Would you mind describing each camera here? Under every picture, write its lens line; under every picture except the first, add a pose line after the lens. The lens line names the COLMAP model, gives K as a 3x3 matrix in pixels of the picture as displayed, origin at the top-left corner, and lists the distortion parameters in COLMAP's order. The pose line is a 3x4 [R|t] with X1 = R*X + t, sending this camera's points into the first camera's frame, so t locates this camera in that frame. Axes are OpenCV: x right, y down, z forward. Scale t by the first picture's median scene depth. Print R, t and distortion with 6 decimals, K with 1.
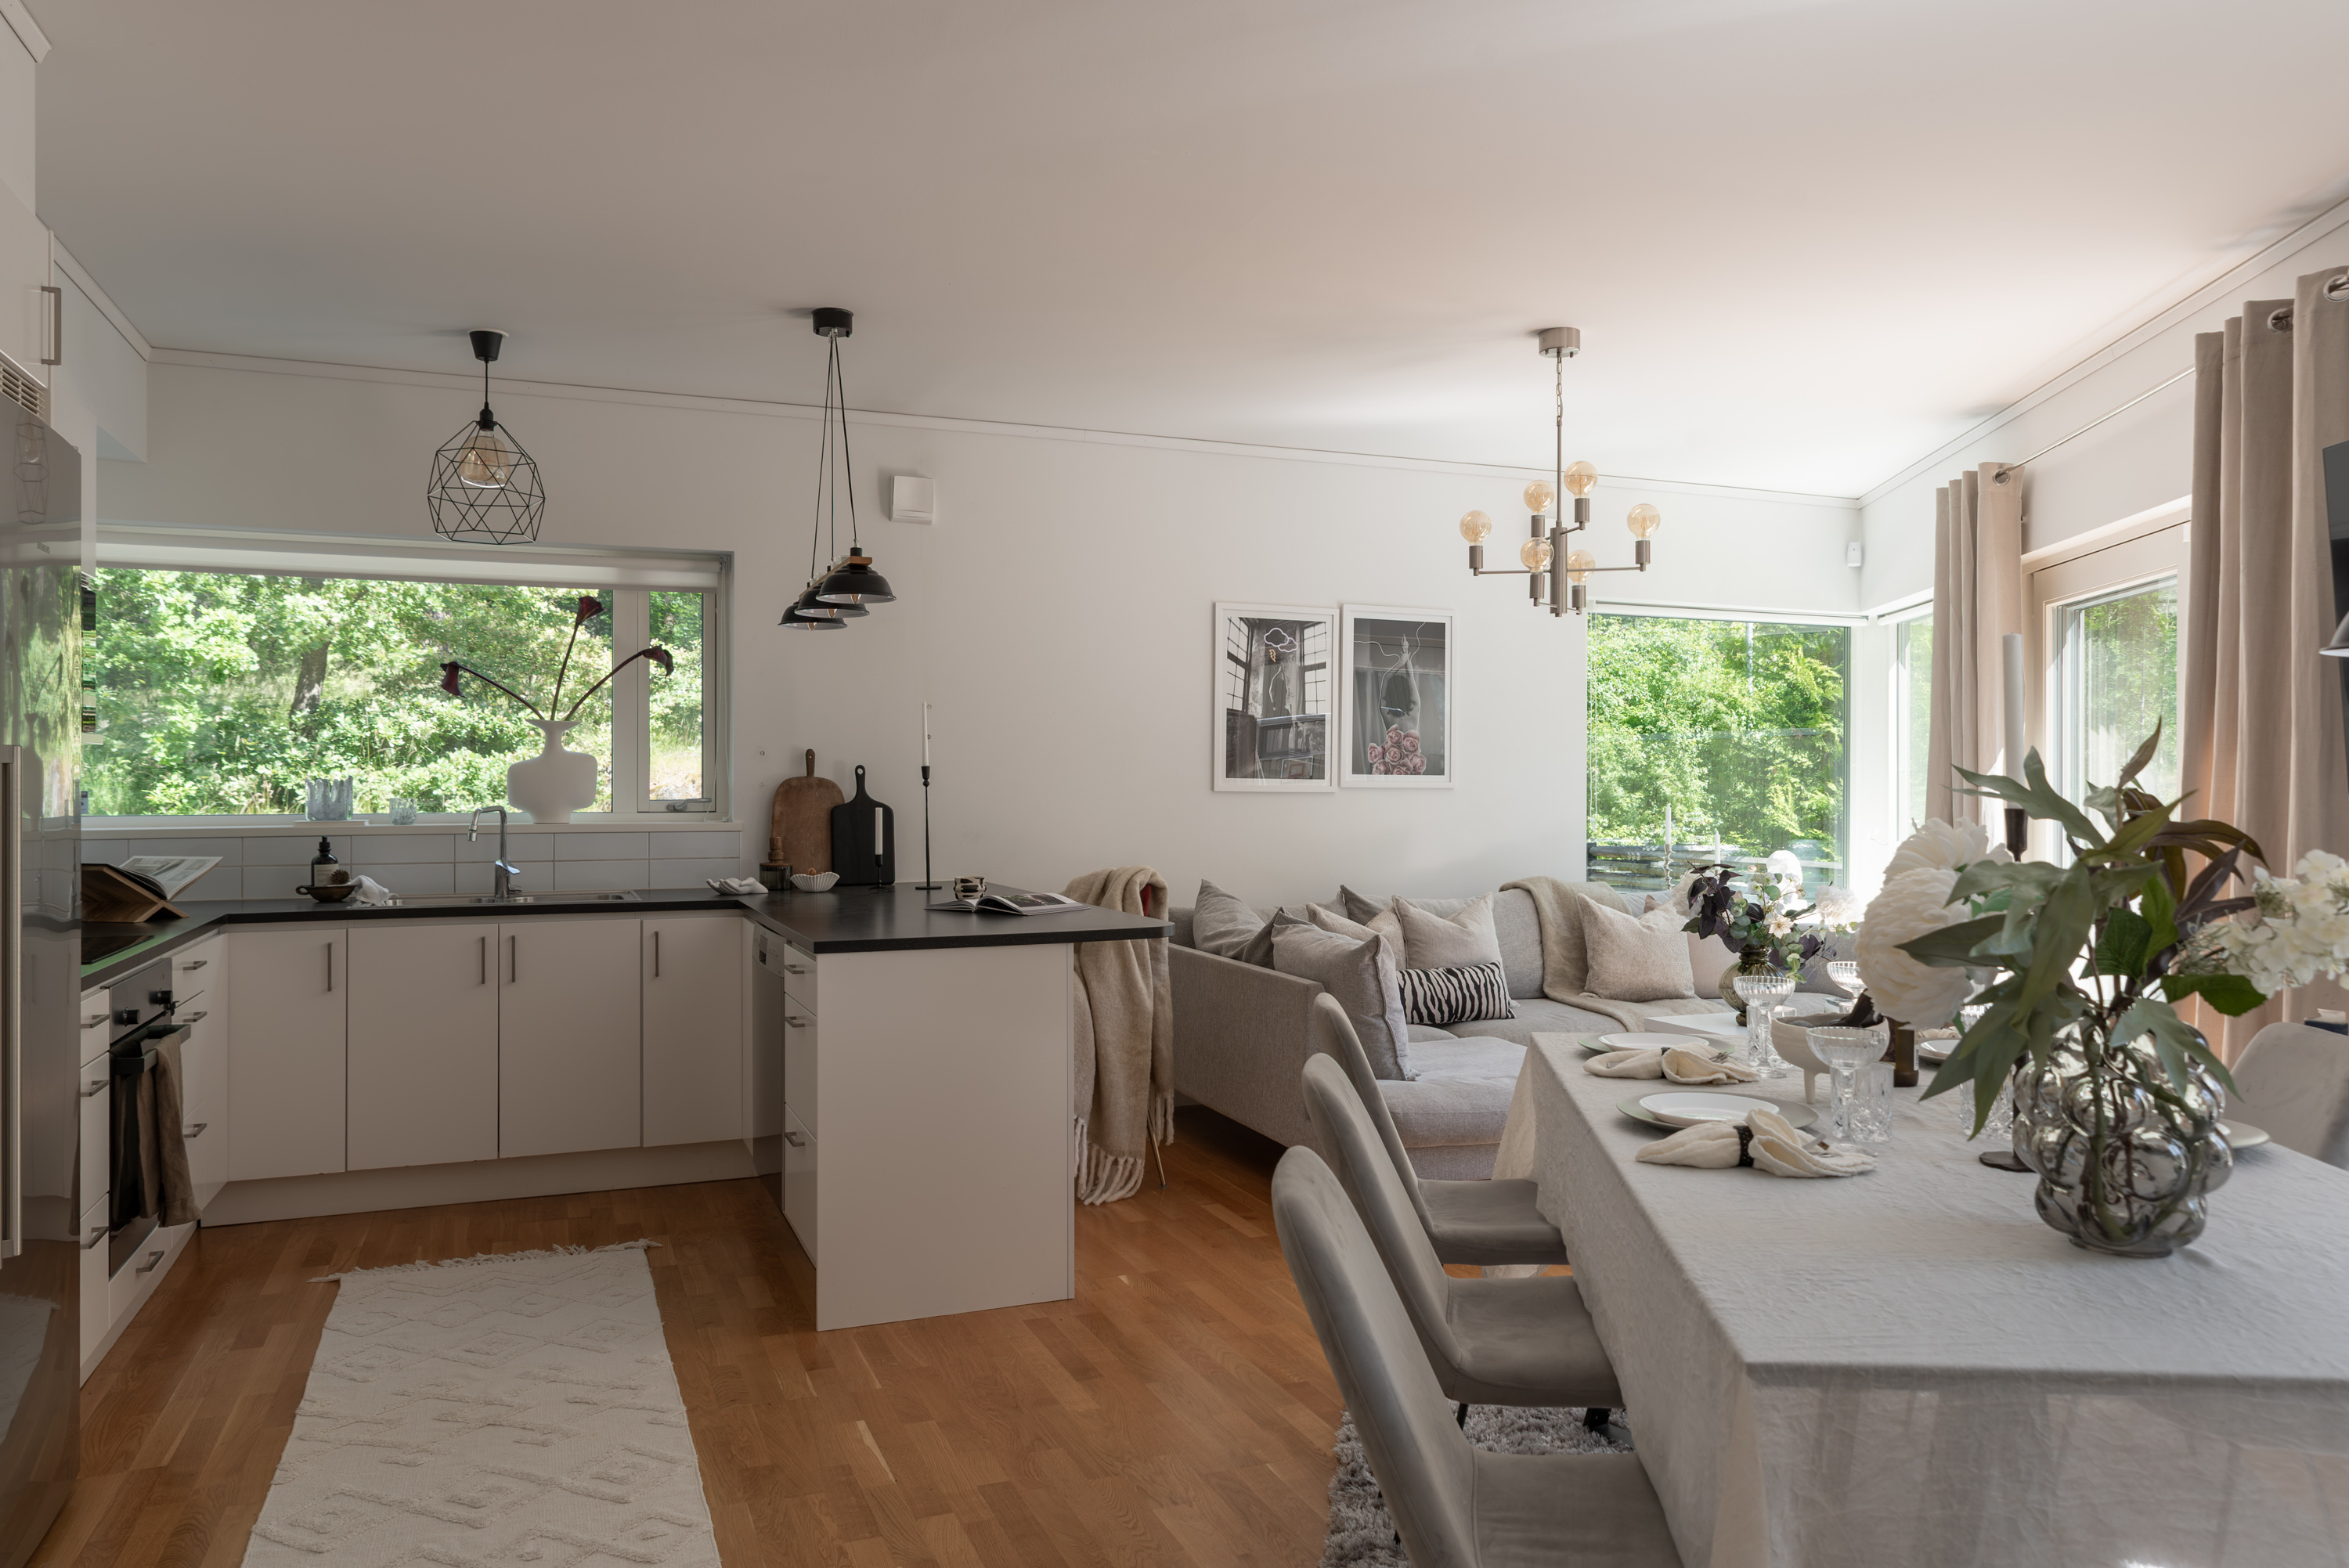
lens RADIAL K [[1580.6, 0, 1174.5], [0, 1580.6, 784.0], [0, 0, 1]] dist [0.000602, 0.000636]
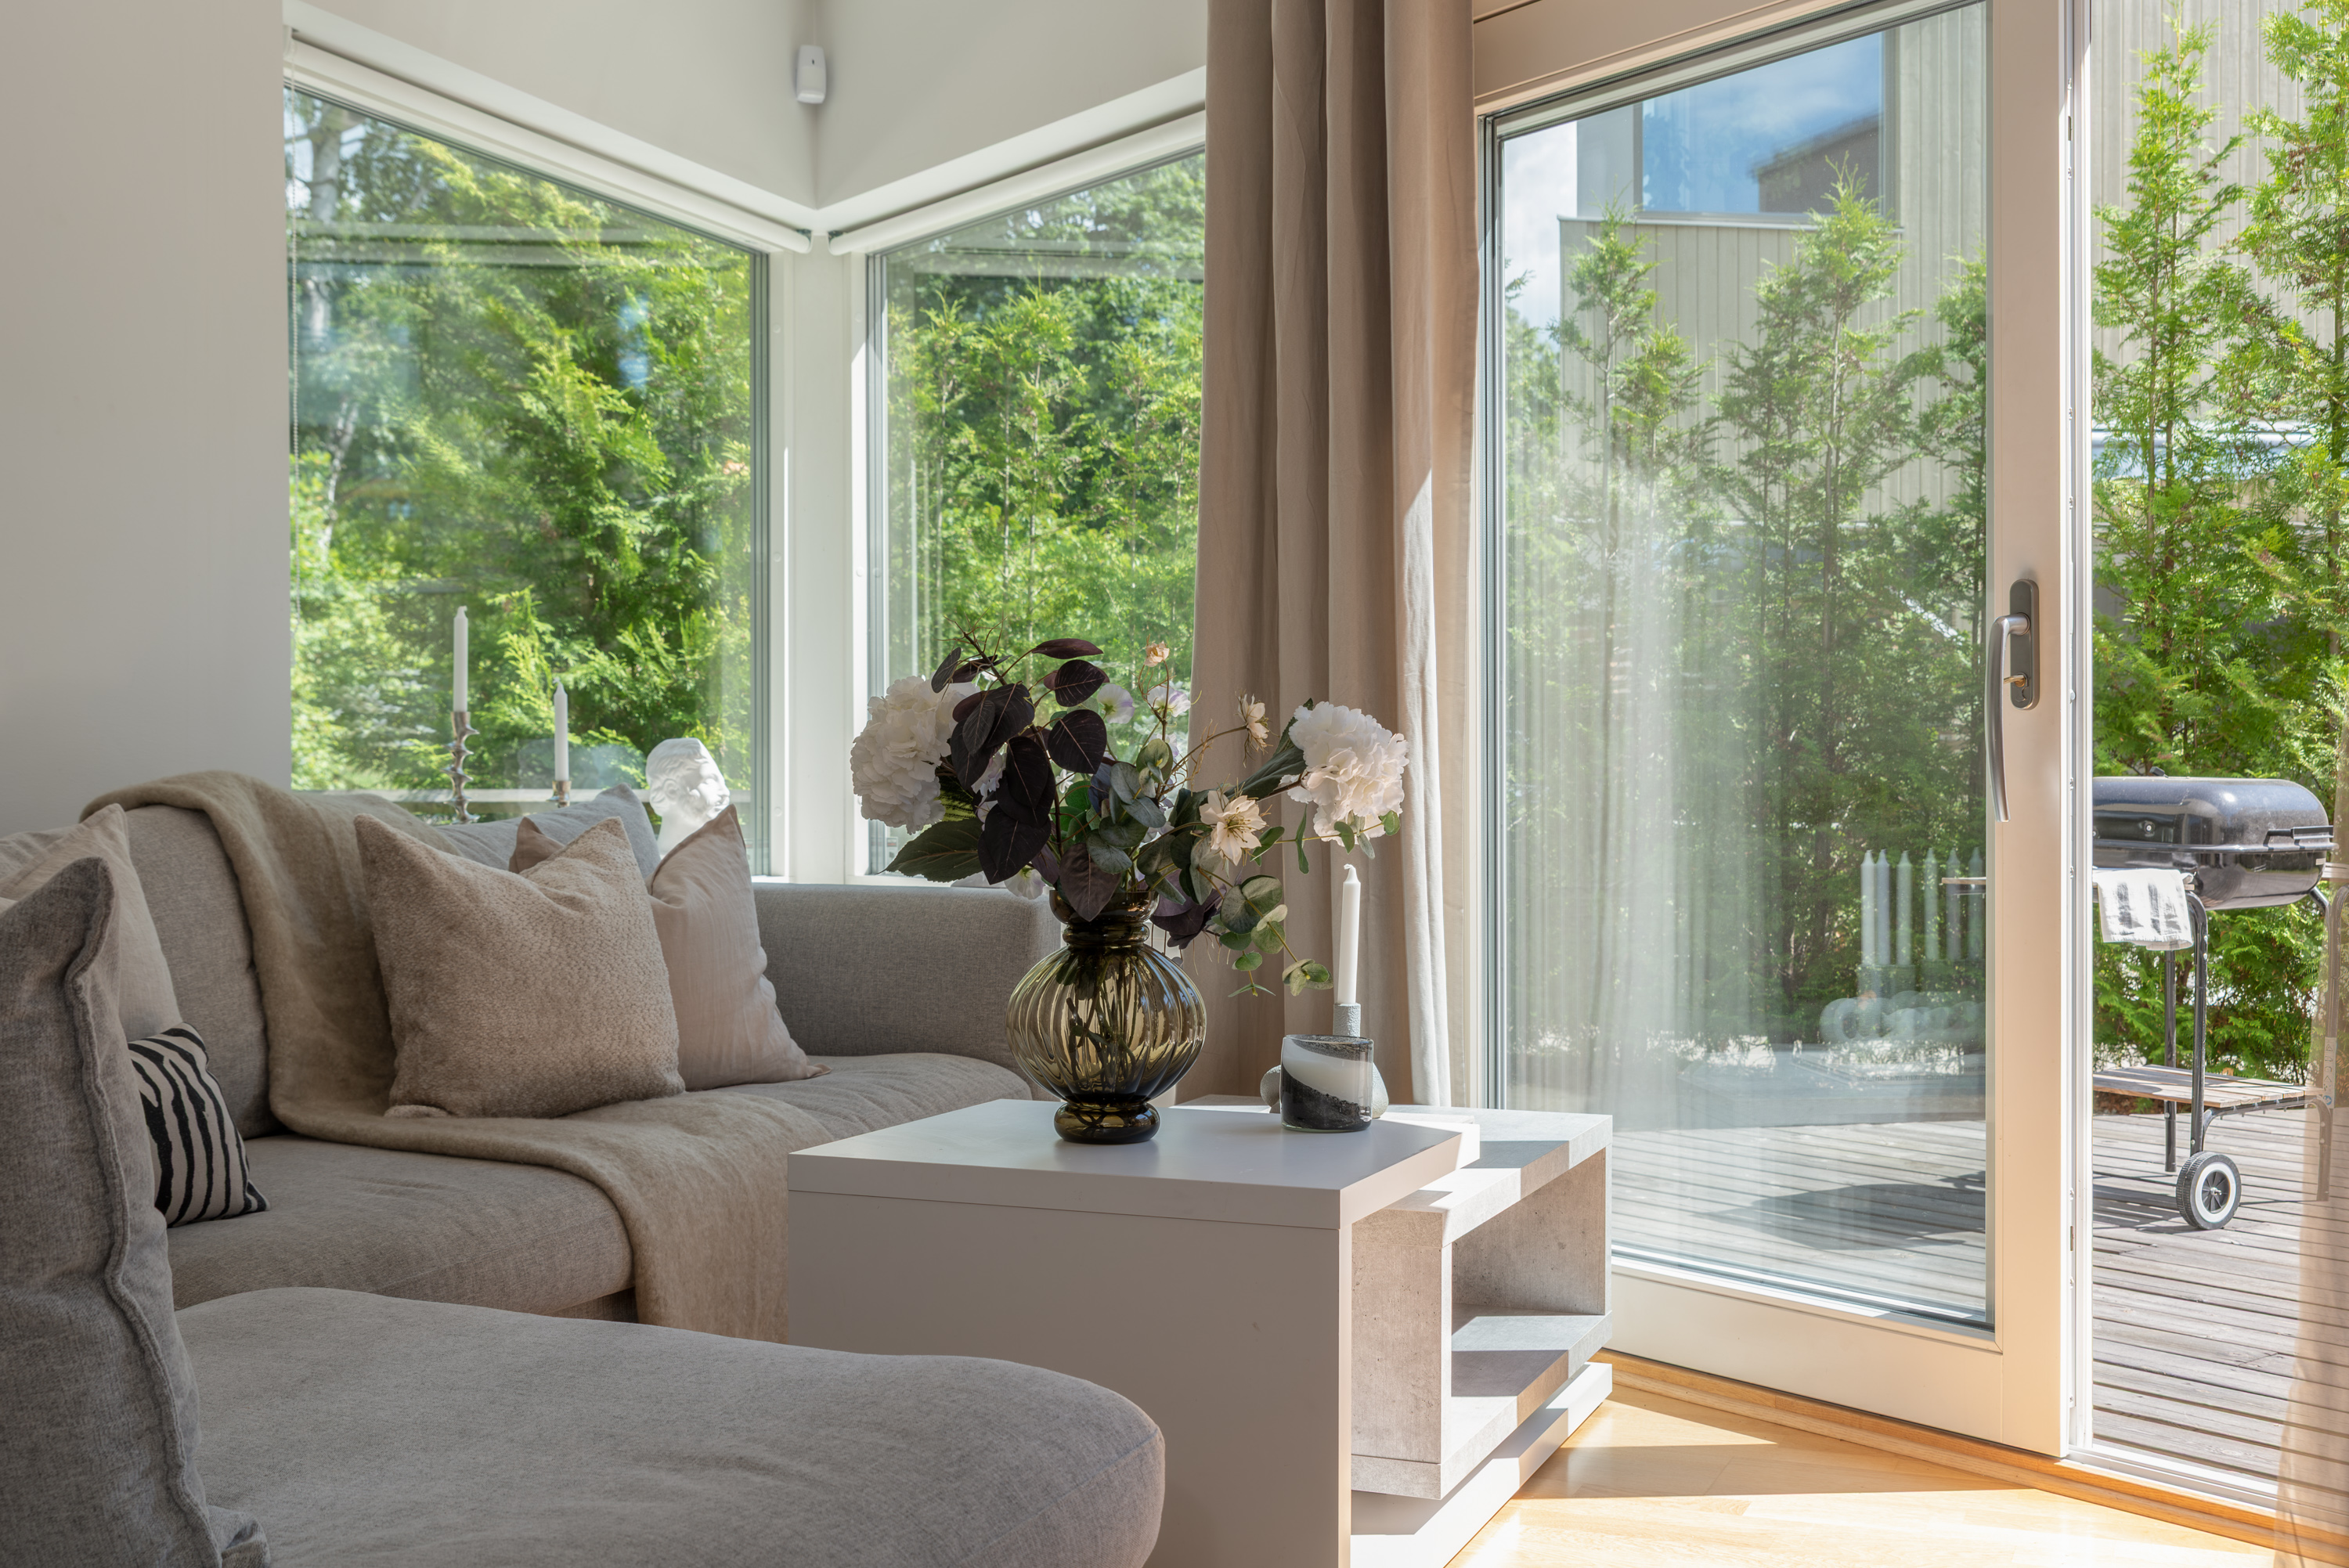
lens RADIAL K [[2499.2, 0, 1174.5], [0, 2499.2, 784.0], [0, 0, 1]] dist [-0.015837, -0.019678]
pose [[0.707935, -0.006461, 0.706248, 0.006176], [0.007371, 0.999971, 0.001759, 0.063832], [-0.706239, 0.003960, 0.707962, 0.508776]]
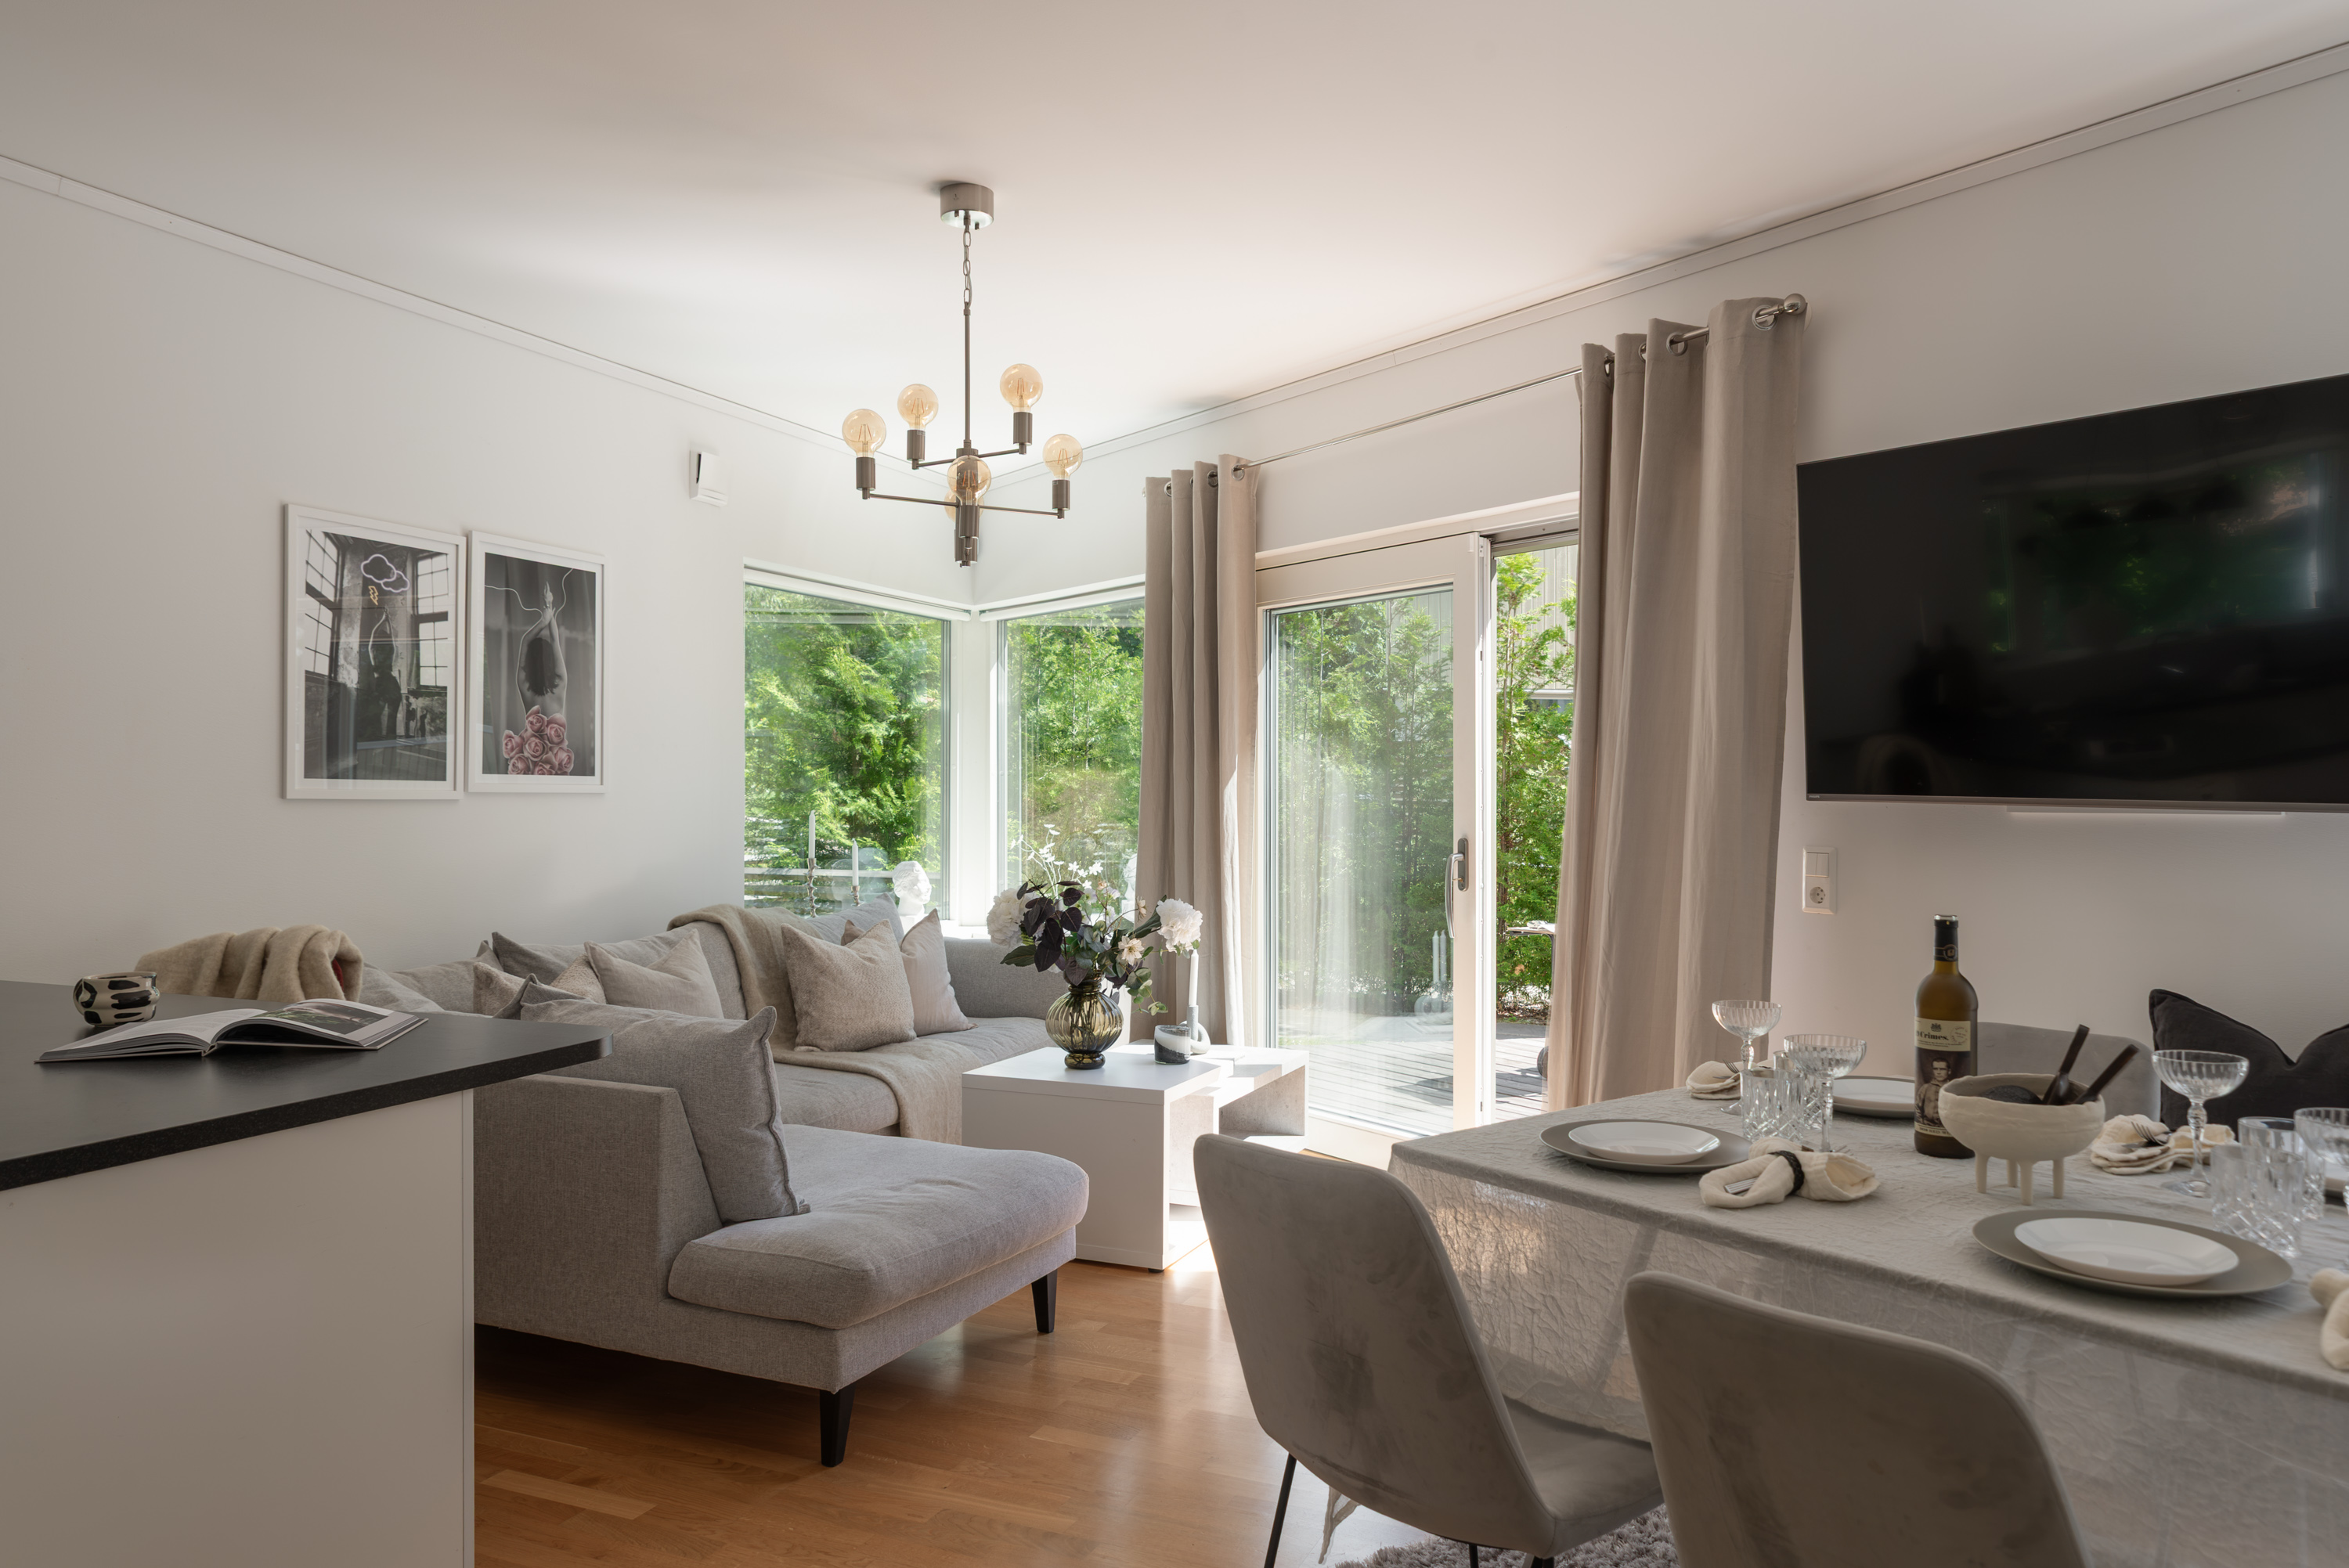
lens RADIAL K [[1580.6, 0, 1174.5], [0, 1580.6, 784.0], [0, 0, 1]] dist [0.000602, 0.000636]
pose [[0.717009, 0.000916, 0.697063, -0.161849], [0.002837, 0.999987, -0.004232, 0.002319], [-0.697058, 0.005012, 0.716997, 0.287268]]
